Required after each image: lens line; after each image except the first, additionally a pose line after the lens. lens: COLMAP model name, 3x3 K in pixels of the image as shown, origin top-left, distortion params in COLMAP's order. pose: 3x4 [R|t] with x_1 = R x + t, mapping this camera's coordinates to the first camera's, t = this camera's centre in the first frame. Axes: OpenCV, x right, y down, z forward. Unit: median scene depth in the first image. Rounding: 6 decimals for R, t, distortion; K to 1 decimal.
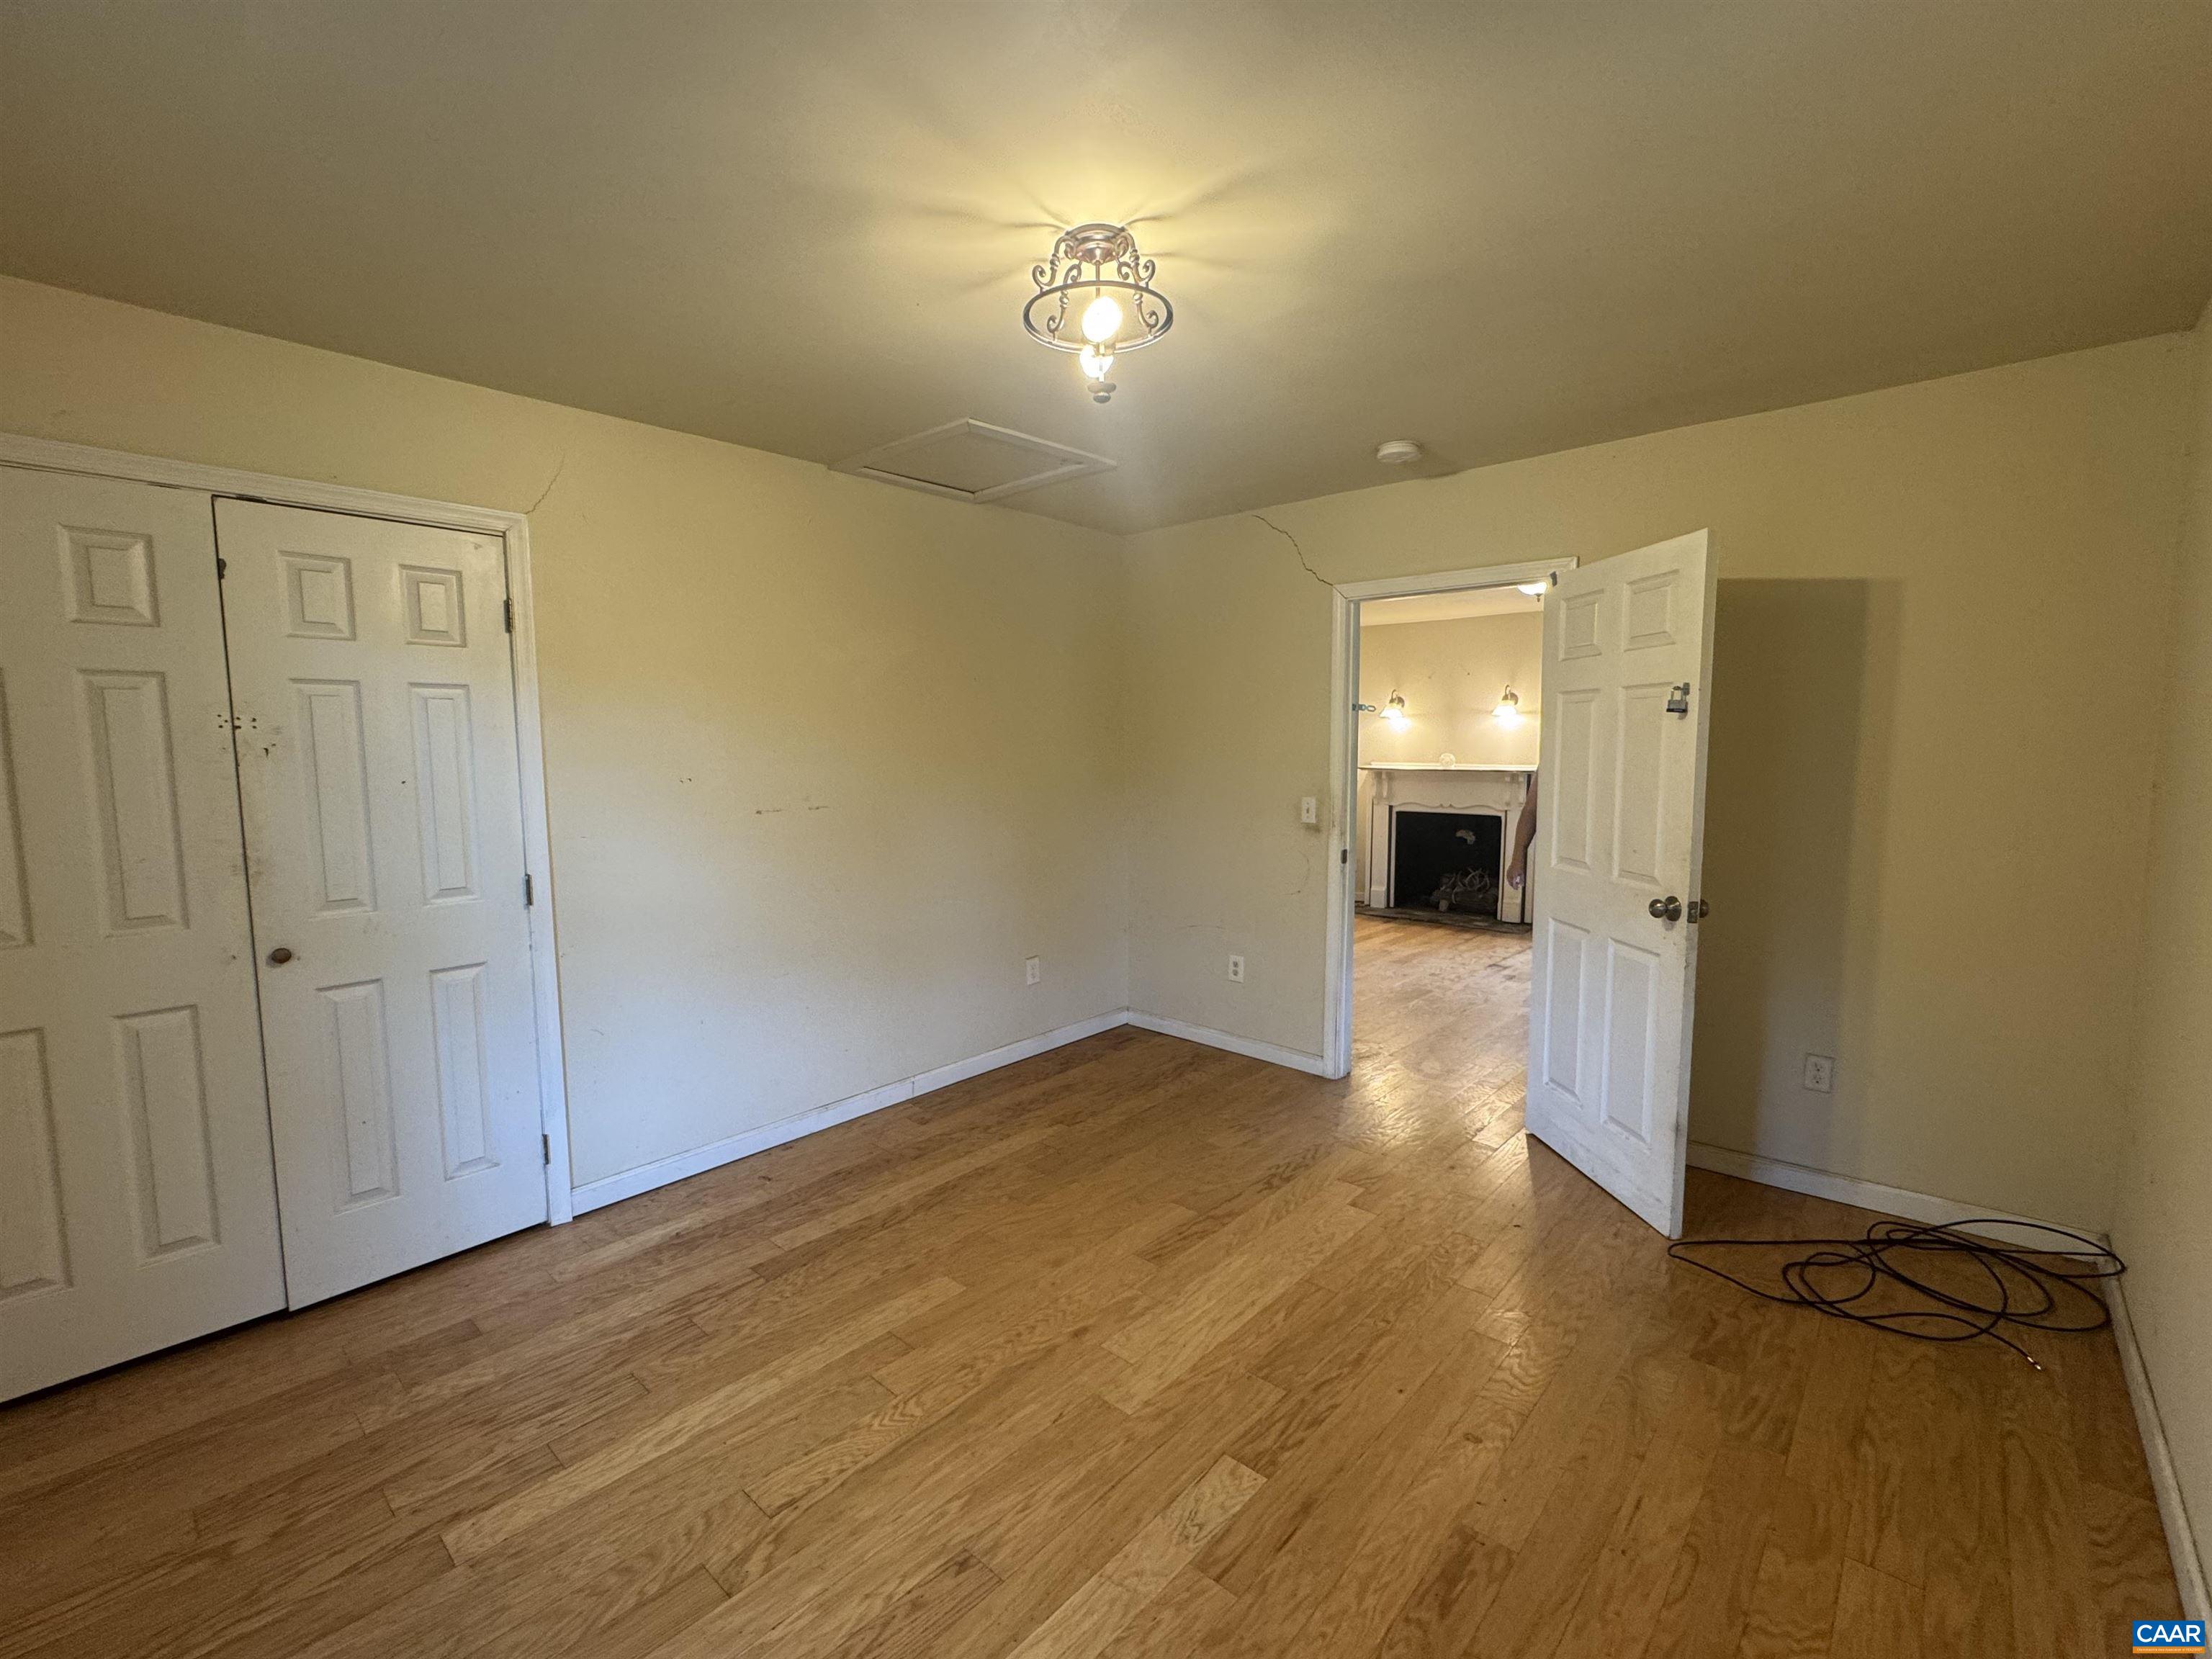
lens RADIAL K [[961.2, 0, 1106.5], [0, 961.2, 825.0], [0, 0, 1]] dist [-0.000293, -0.000003]
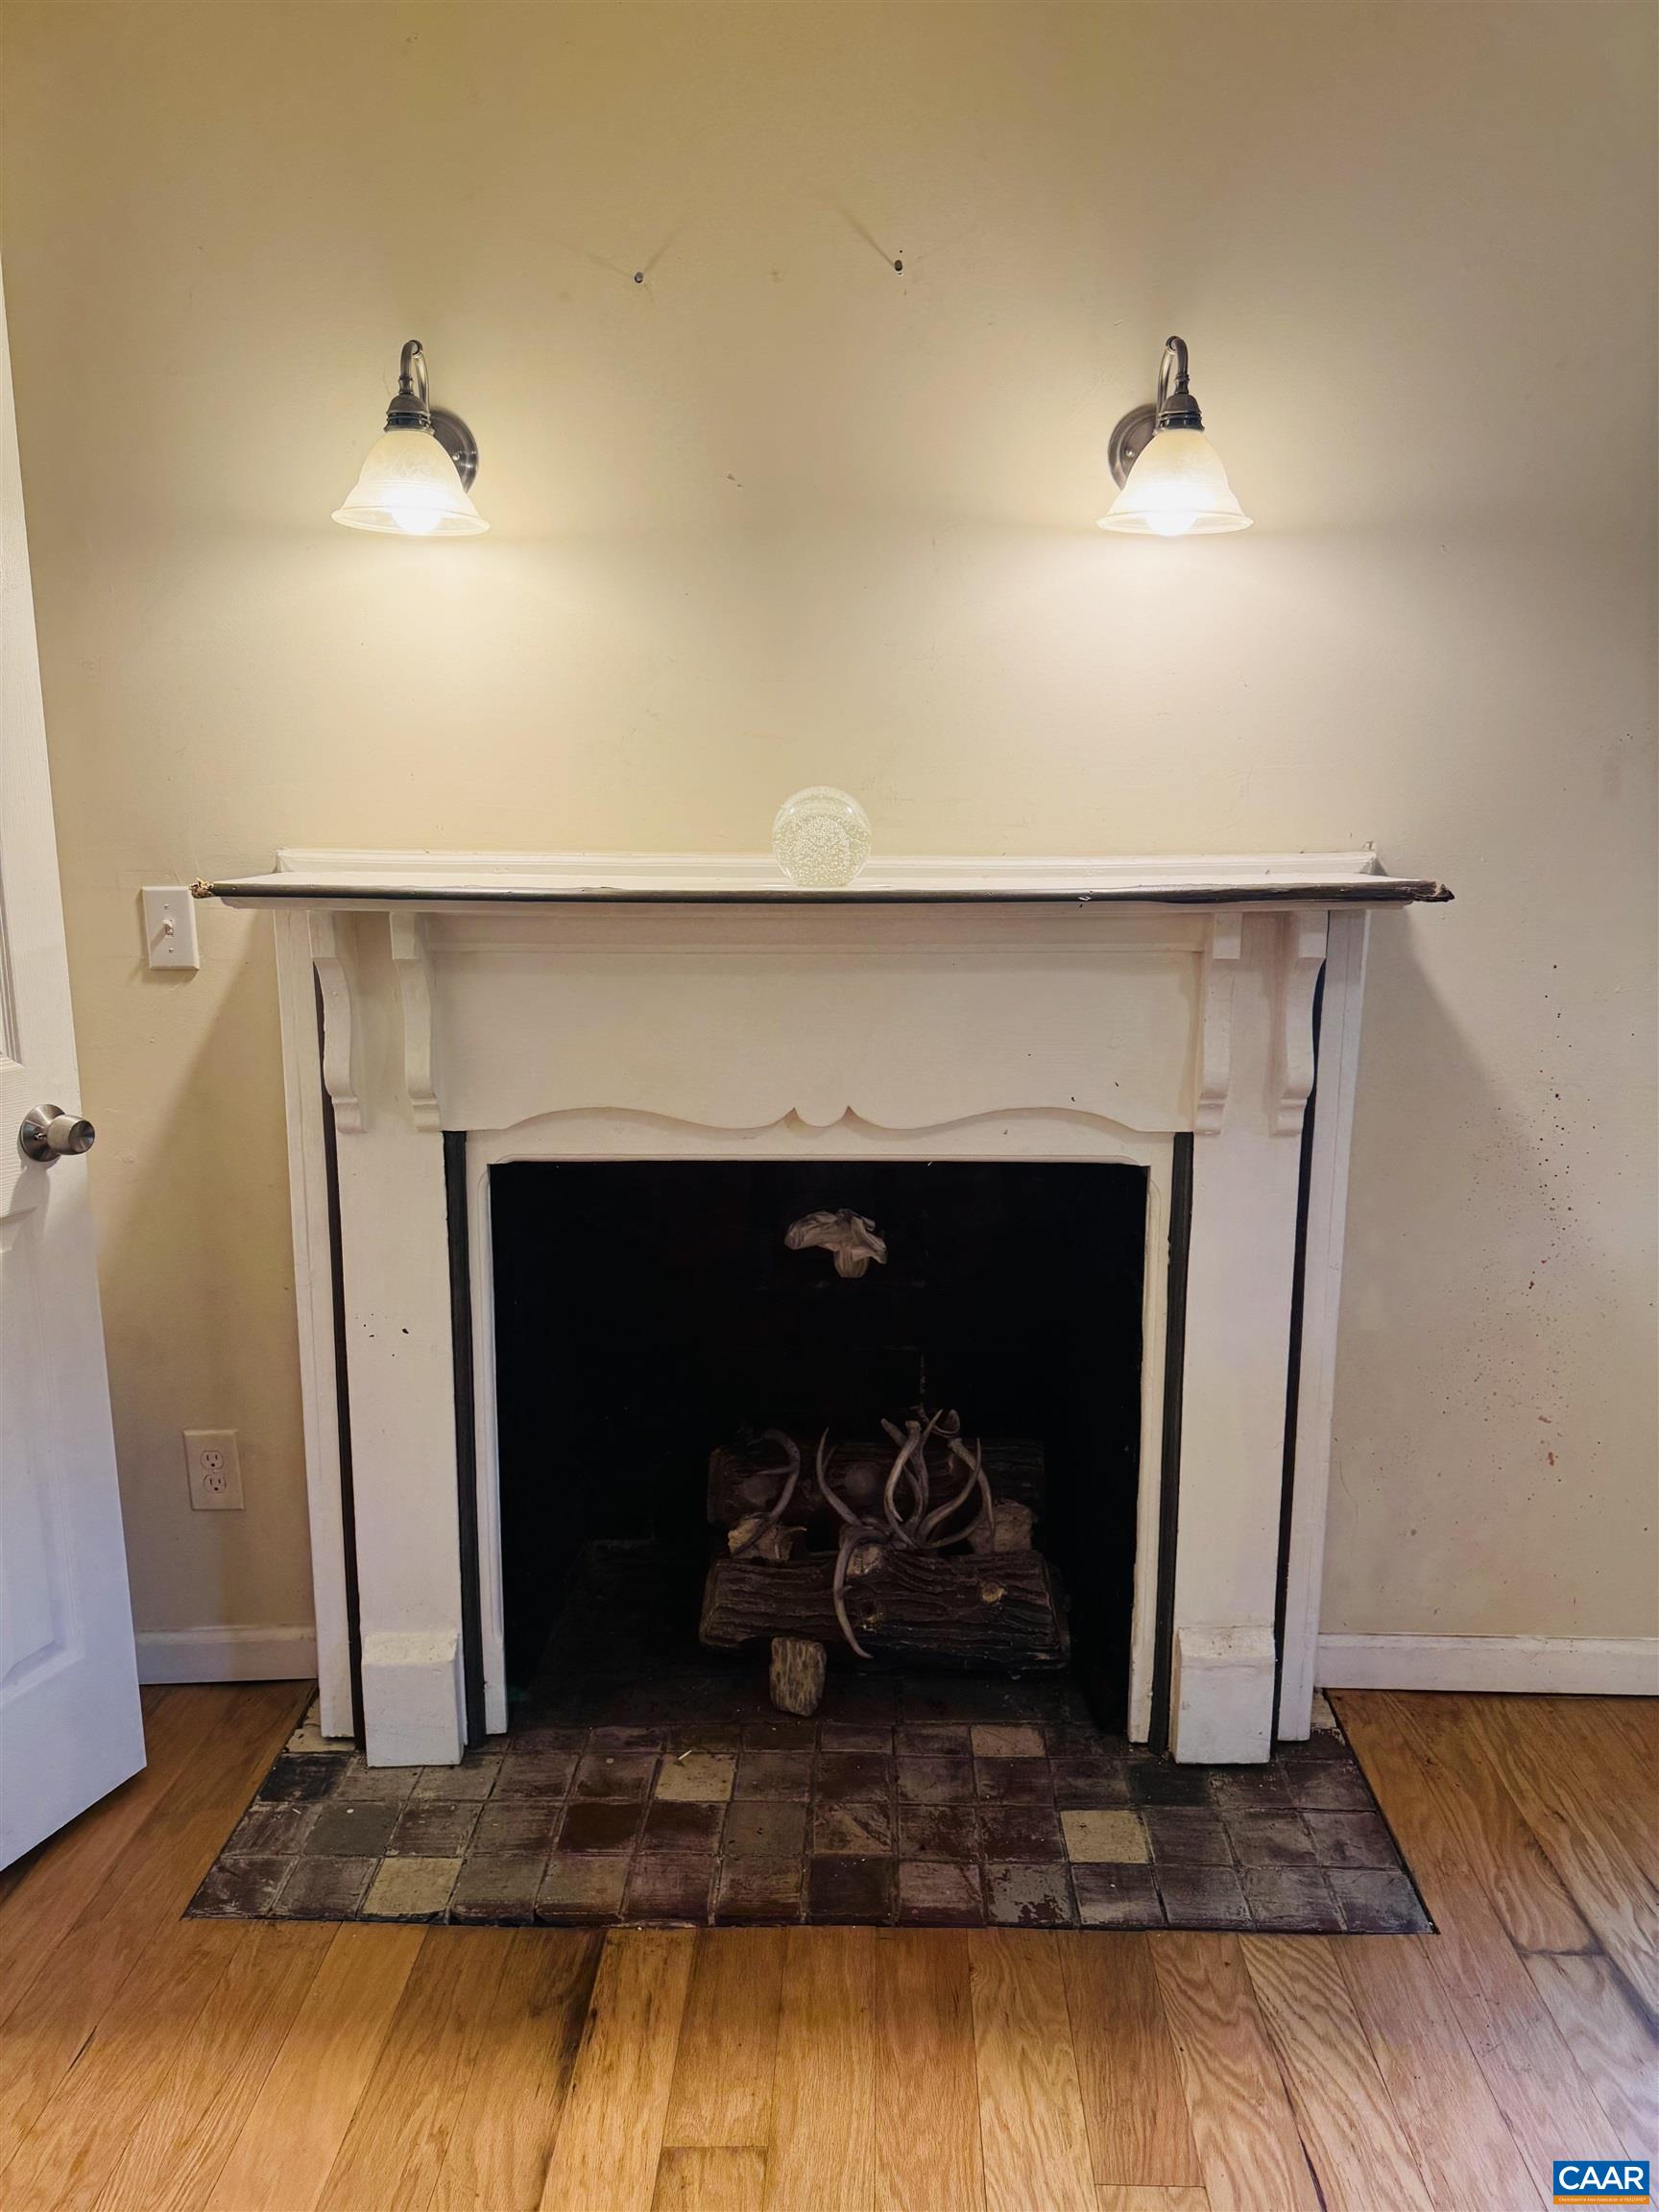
lens RADIAL K [[1563.6, 0, 830.9], [0, 1563.6, 1104.6], [0, 0, 1]] dist [0.043602, -0.052798]
pose [[0.768997, -0.118282, 0.628214, 0.185230], [0.054594, 0.991294, 0.119815, -0.051599], [-0.636916, -0.057841, 0.768760, 0.769336]]
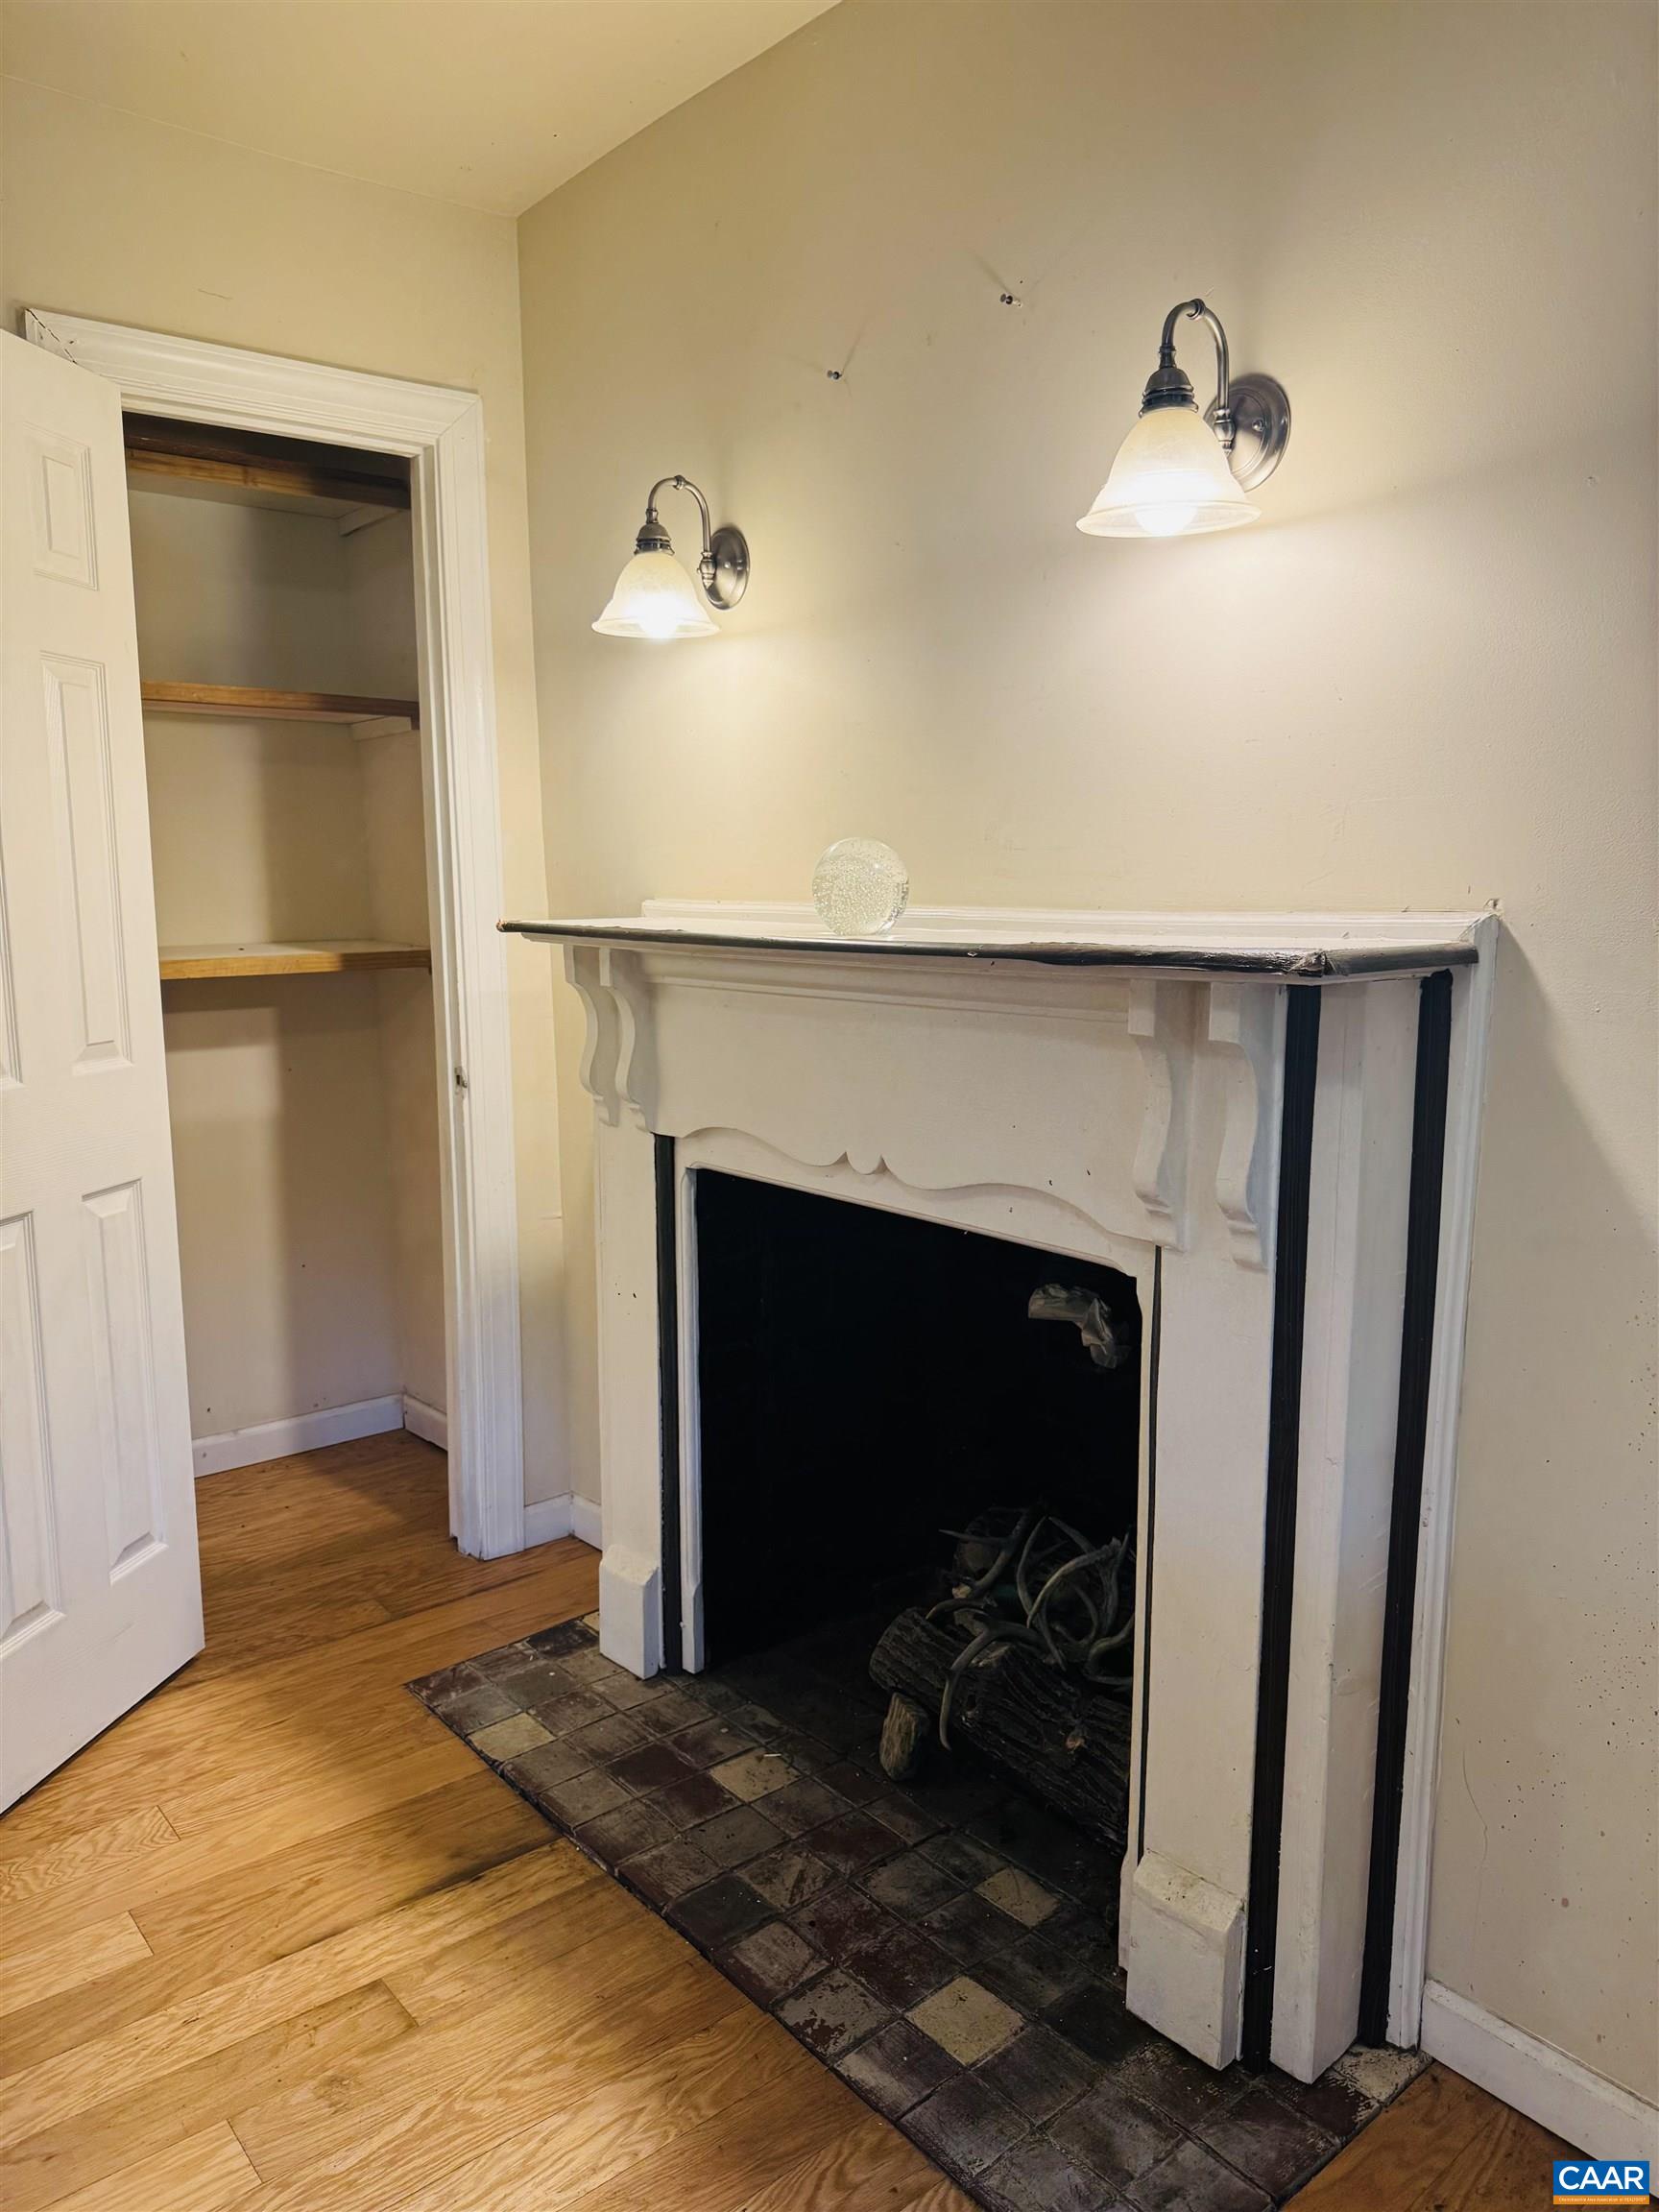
lens RADIAL K [[1563.6, 0, 851.7], [0, 1563.6, 1112.5], [0, 0, 1]] dist [0.043602, -0.052798]
pose [[0.988020, 0.027013, -0.151941, 0.375369], [-0.017876, 0.997967, 0.061181, -0.043391], [0.153285, -0.057732, 0.986494, 0.715701]]
